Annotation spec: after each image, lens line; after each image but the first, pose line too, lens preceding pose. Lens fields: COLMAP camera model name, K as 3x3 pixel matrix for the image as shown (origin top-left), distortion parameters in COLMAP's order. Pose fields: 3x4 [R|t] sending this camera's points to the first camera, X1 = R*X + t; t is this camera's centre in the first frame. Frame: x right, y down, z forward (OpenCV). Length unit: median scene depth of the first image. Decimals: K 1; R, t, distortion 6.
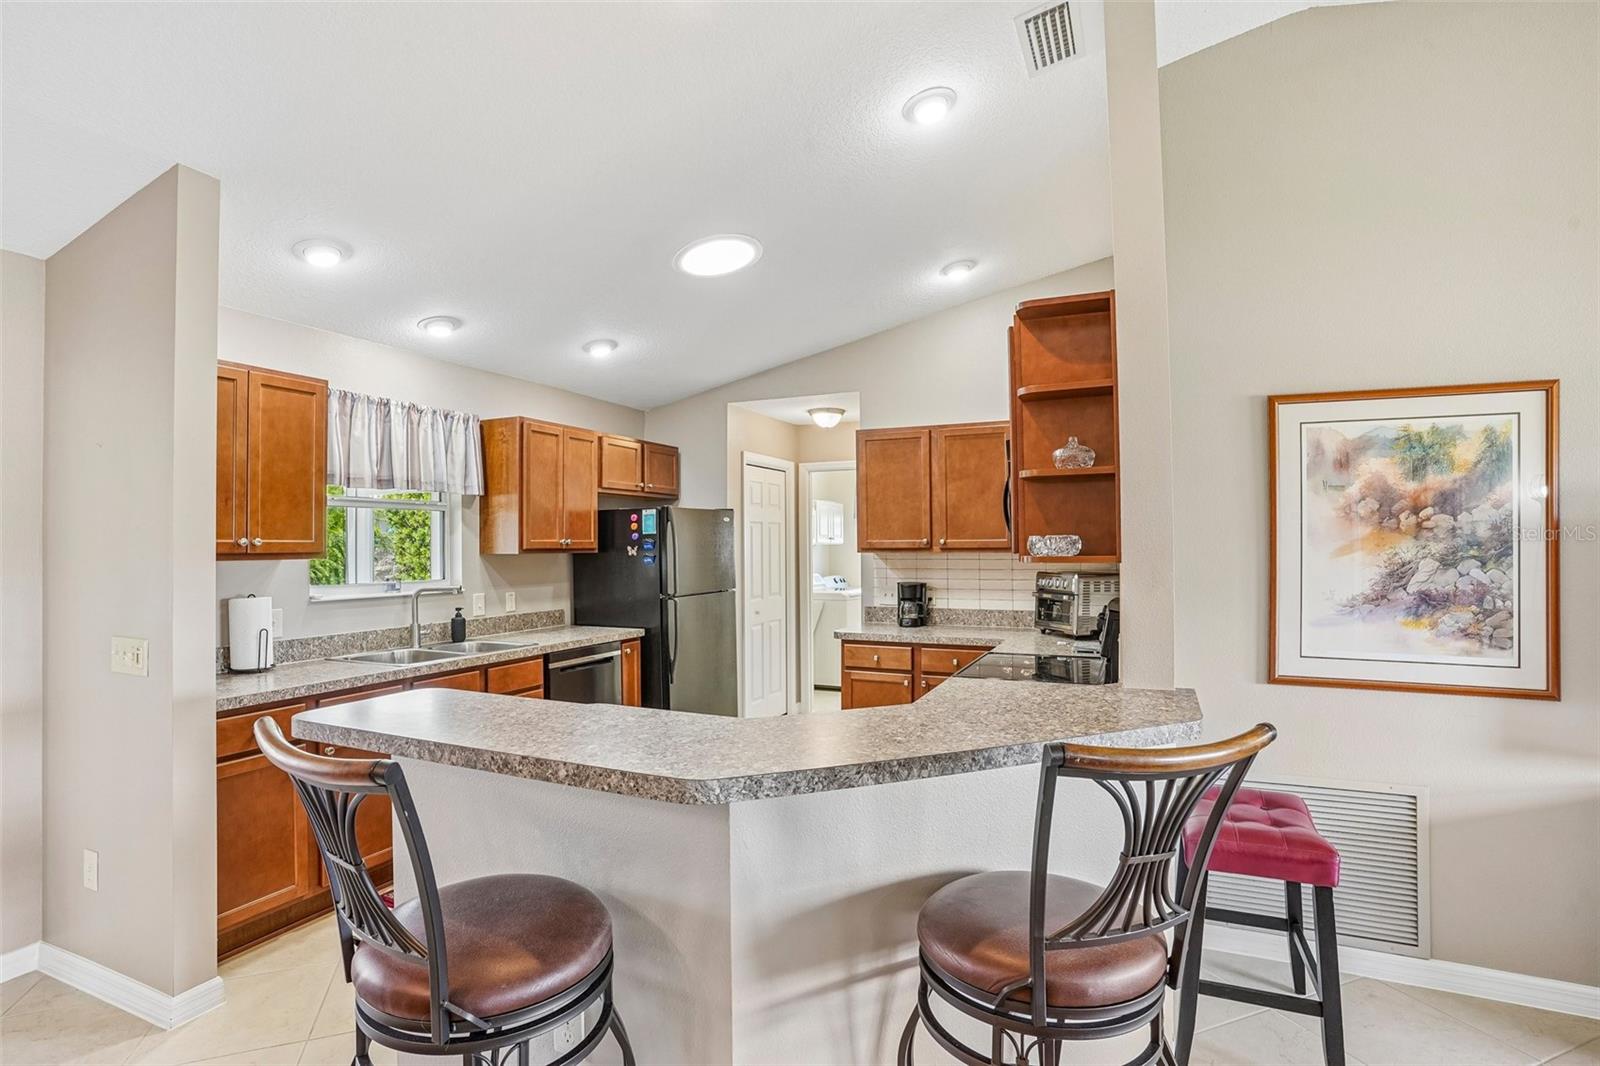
lens RADIAL K [[788.0, 0, 800.0], [0, 788.0, 533.0], [0, 0, 1]] dist [-0.085577, 0.040855]
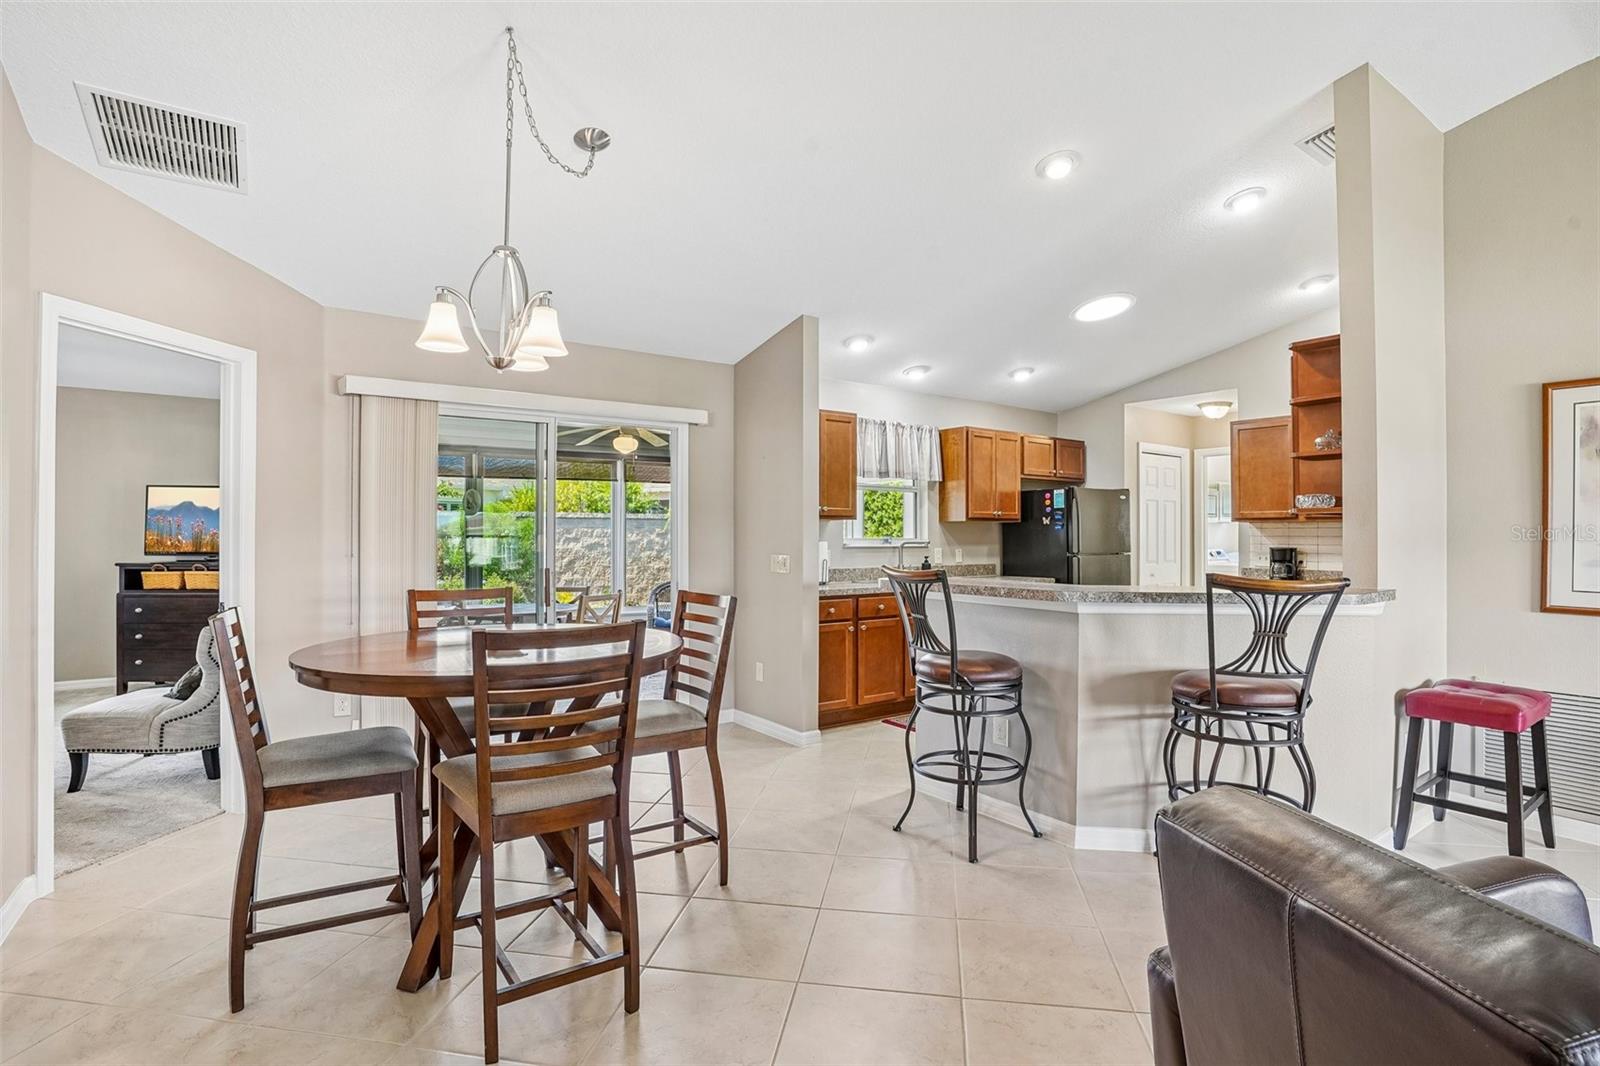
lens RADIAL K [[788.0, 0, 800.0], [0, 788.0, 533.0], [0, 0, 1]] dist [-0.085577, 0.040855]
pose [[0.862930, 0.006525, -0.505281, 0.106530], [-0.000535, 0.999928, 0.011999, 0.030166], [0.505323, -0.010084, 0.862871, -0.397413]]
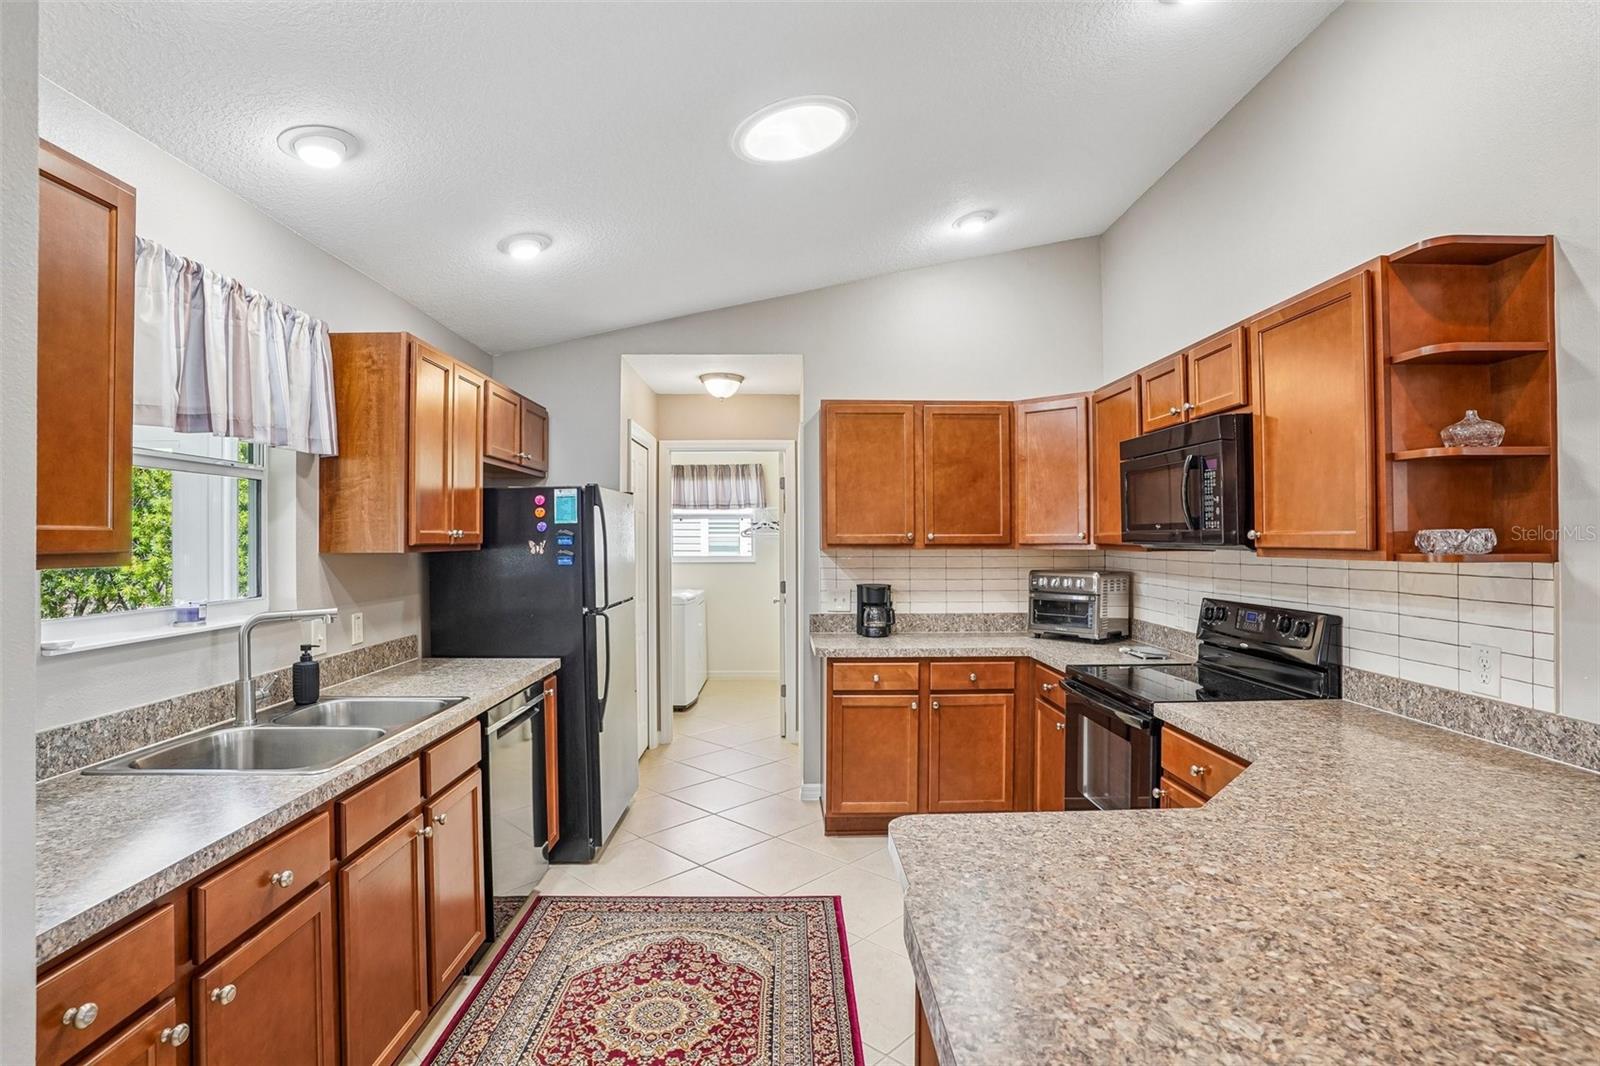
lens RADIAL K [[788.0, 0, 800.0], [0, 788.0, 533.0], [0, 0, 1]] dist [-0.085577, 0.040855]
pose [[0.904237, 0.007019, 0.426973, -0.318715], [-0.009621, 0.999946, 0.003936, 0.005306], [-0.426922, -0.007667, 0.904256, 0.290651]]
